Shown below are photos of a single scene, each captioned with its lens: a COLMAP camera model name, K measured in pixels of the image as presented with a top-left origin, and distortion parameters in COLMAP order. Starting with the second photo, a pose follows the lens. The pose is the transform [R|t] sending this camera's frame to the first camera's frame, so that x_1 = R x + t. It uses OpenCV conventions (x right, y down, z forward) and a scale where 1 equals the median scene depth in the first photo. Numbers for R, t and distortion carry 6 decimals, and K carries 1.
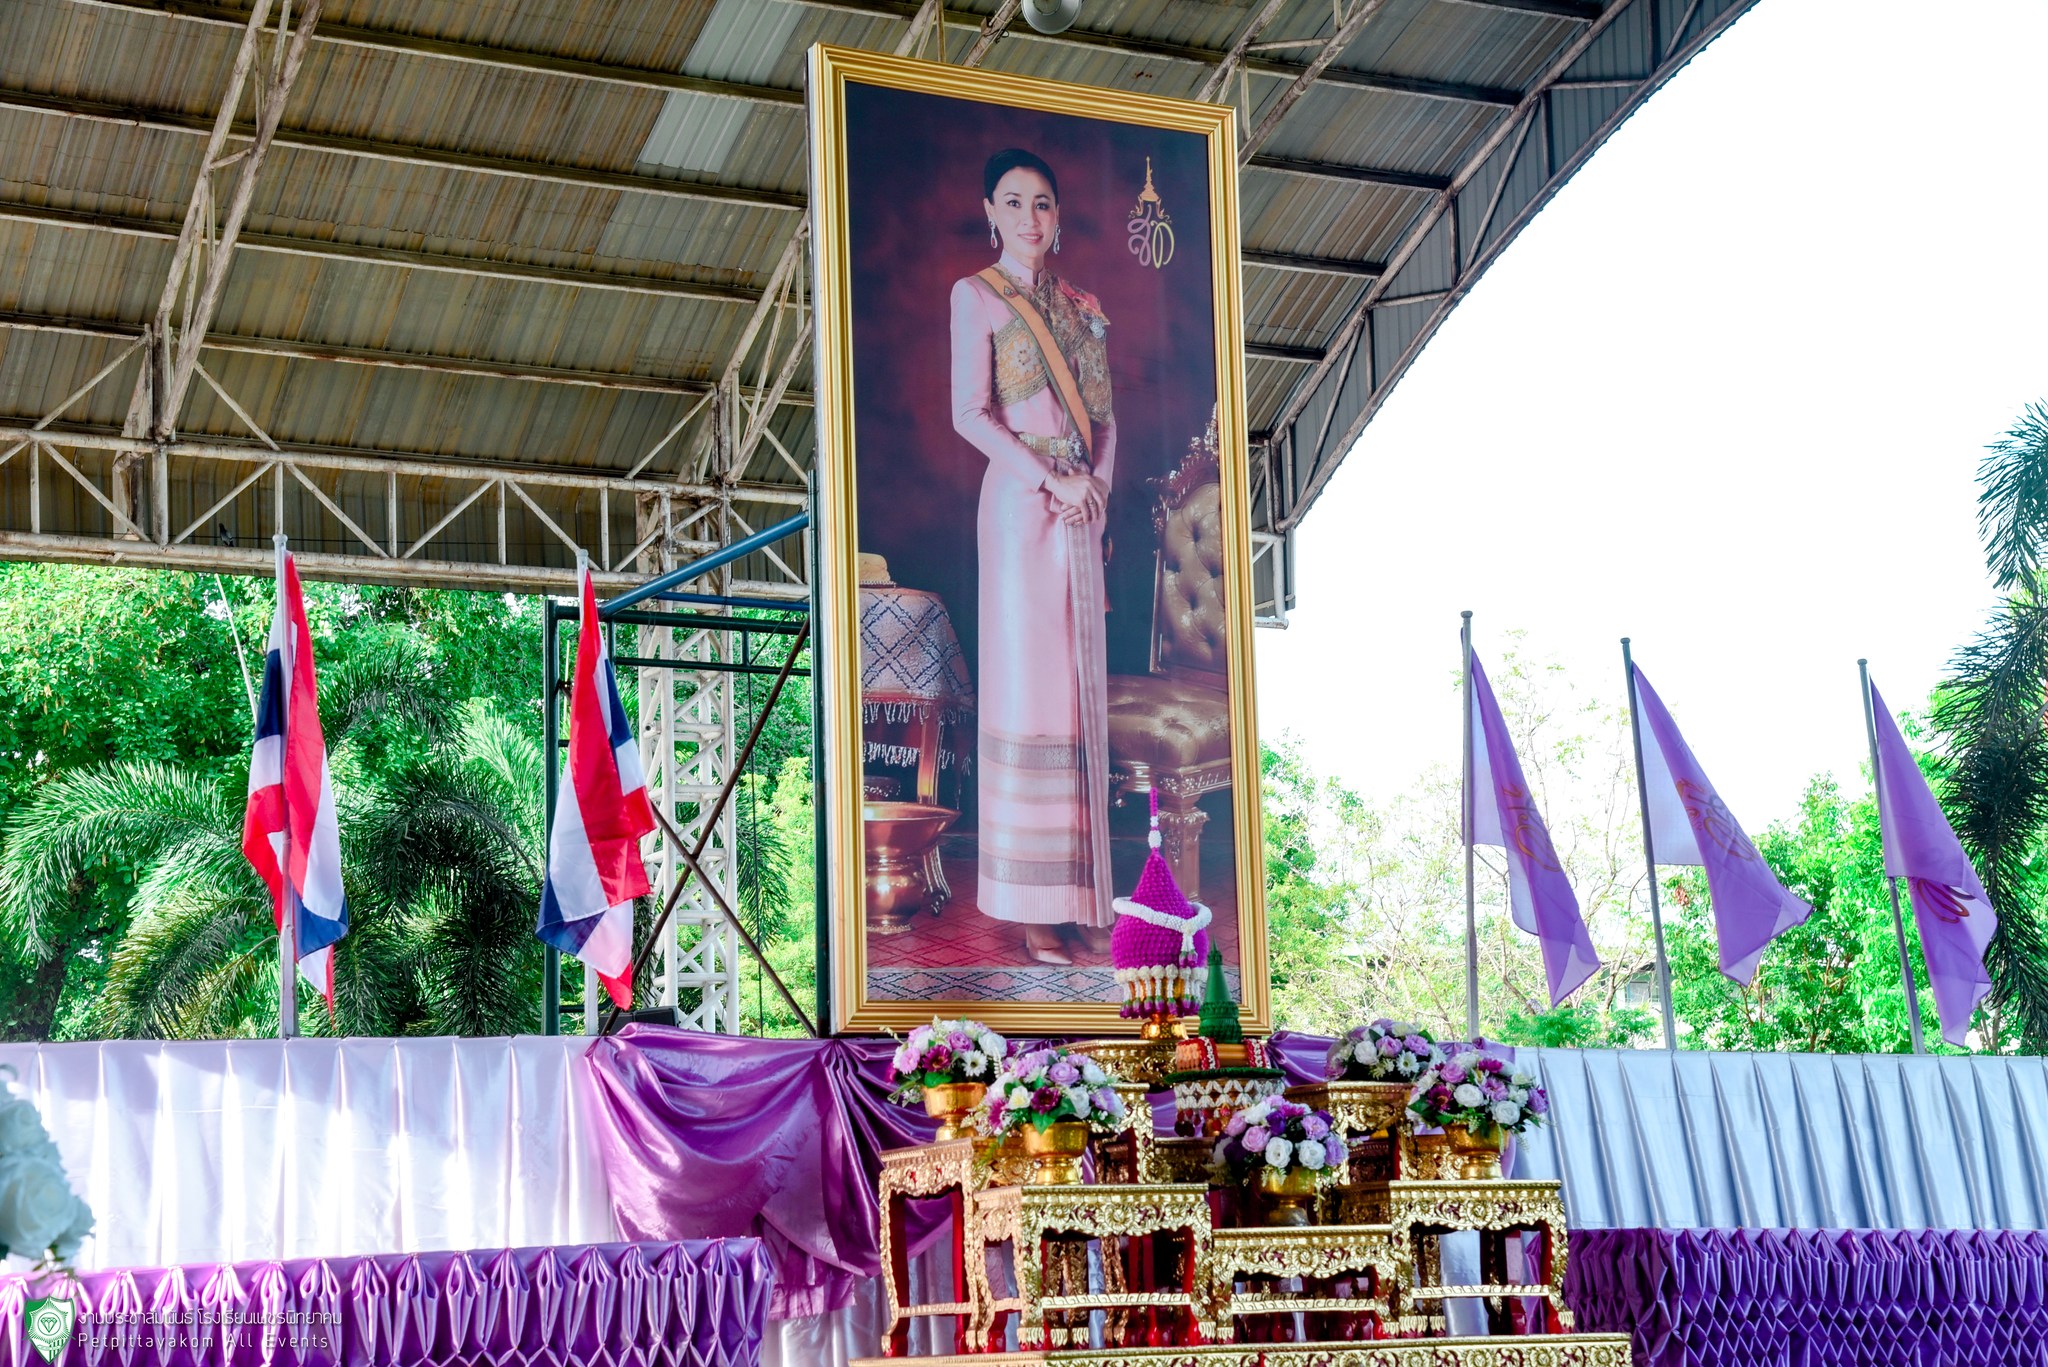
lens RADIAL K [[3609.6, 0, 1039.8], [0, 3609.6, 701.8], [0, 0, 1]] dist [0.392231, 0.000000]
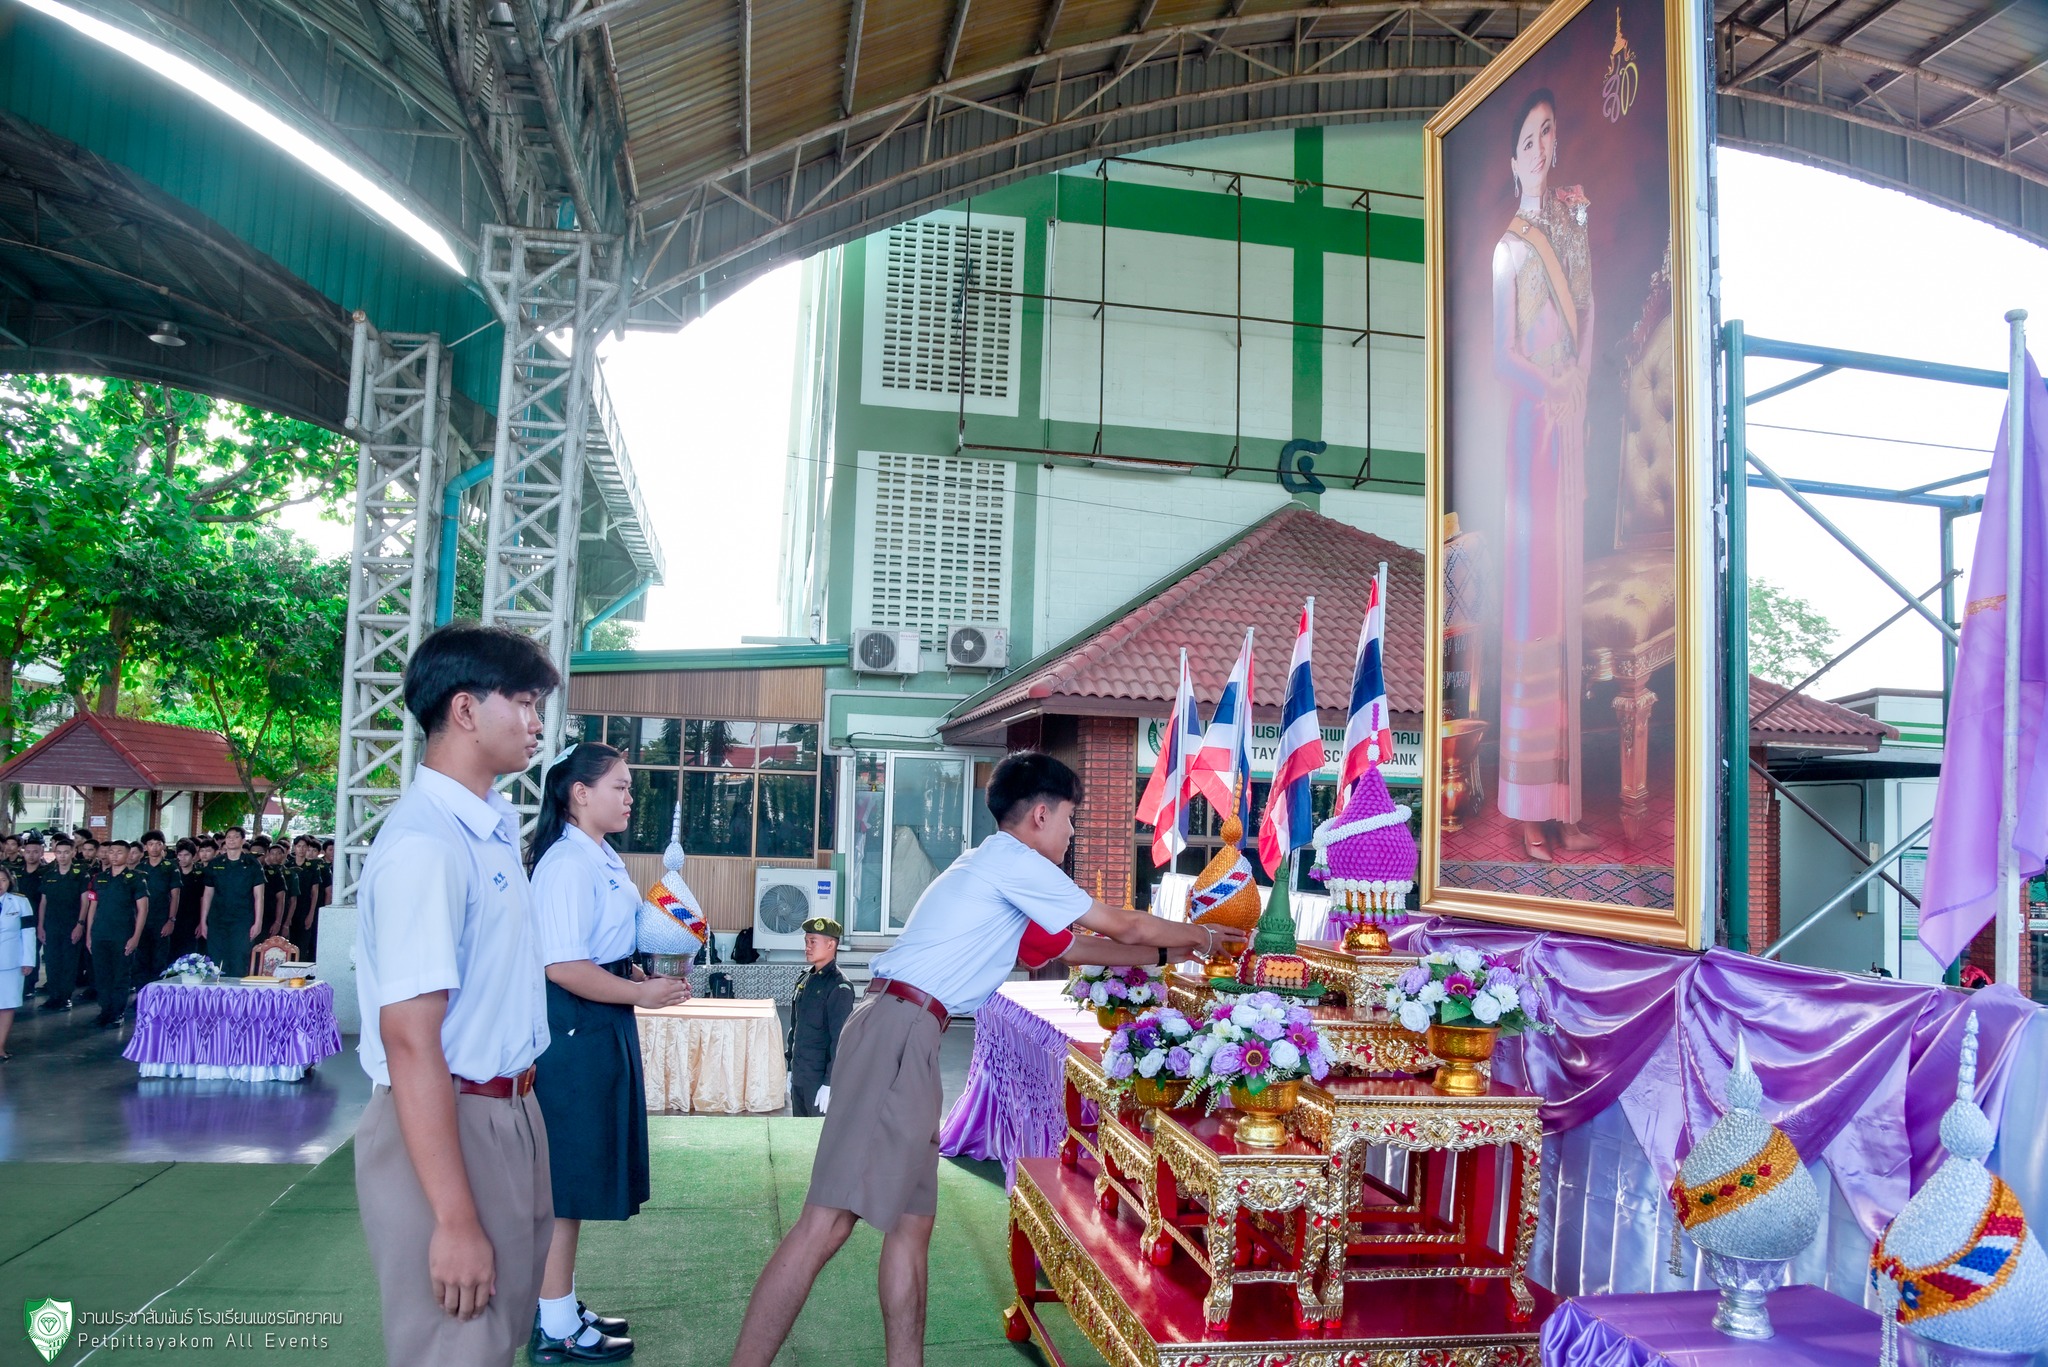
lens RADIAL K [[1412.0, 0, 1014.6], [0, 1412.0, 720.2], [0, 0, 1]] dist [-0.103055, 0.056009]
pose [[-0.302220, -0.046633, -0.952097, 0.415875], [0.123718, 0.988436, -0.087684, 0.047533], [0.945176, -0.144291, -0.292955, 0.946006]]
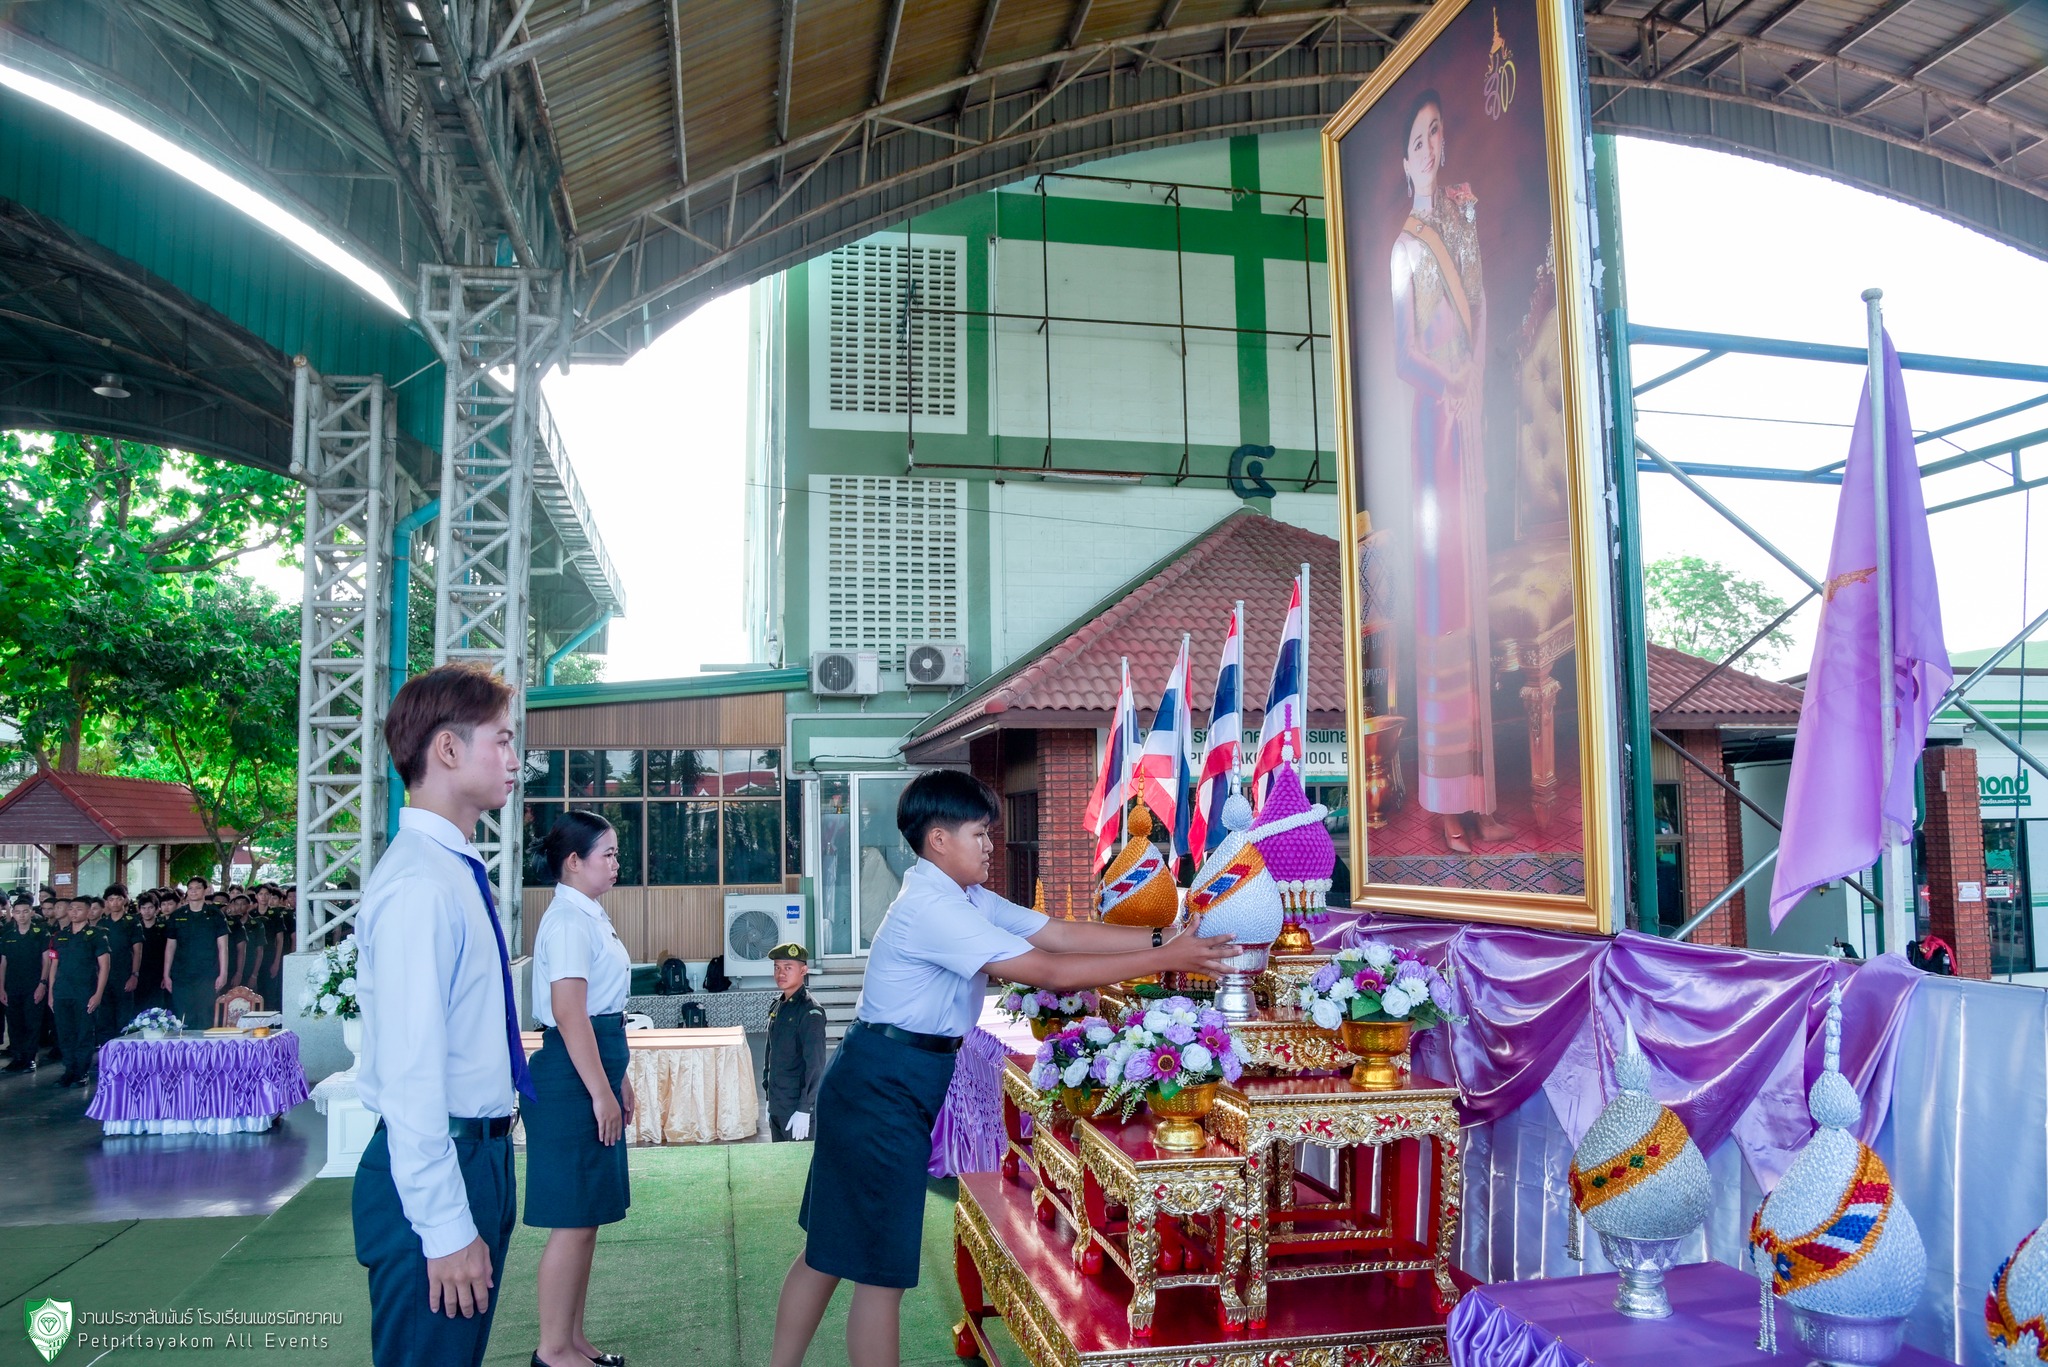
lens RADIAL K [[1412.0, 0, 1012.6], [0, 1412.0, 714.8], [0, 0, 1]] dist [-0.103055, 0.056009]
pose [[-0.287644, -0.047954, -0.956536, 0.412674], [0.168801, 0.980572, -0.099920, 0.050338], [0.942744, -0.190206, -0.273961, 0.961349]]
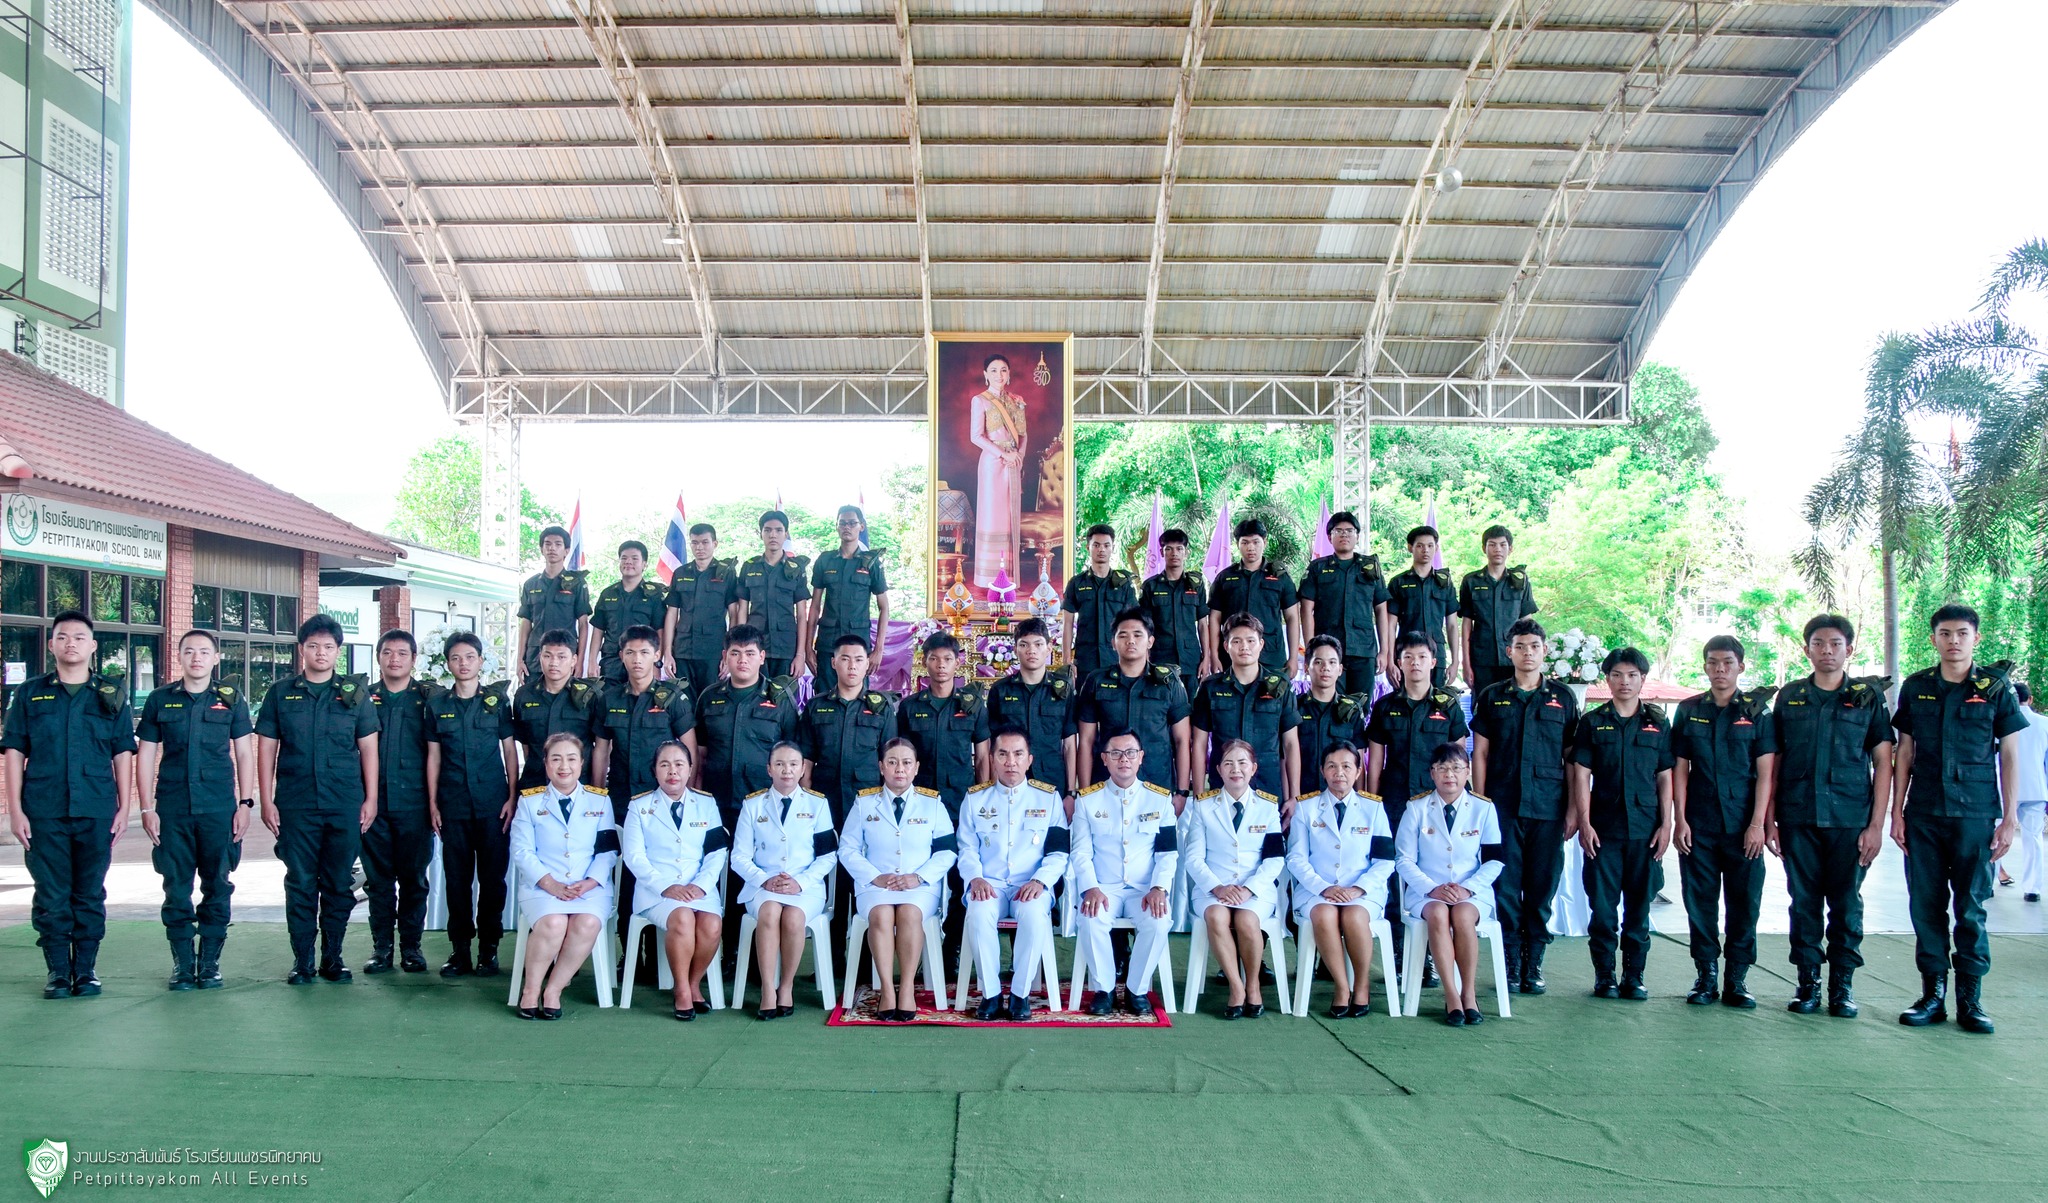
lens RADIAL K [[1580.3, 0, 973.0], [0, 1580.3, 686.8], [0, 0, 1]] dist [-0.099234, 0.025640]
pose [[0.877765, 0.032348, -0.477998, 0.669470], [0.043150, 0.988325, 0.146120, -0.062397], [0.477145, -0.148885, 0.866121, -0.296562]]
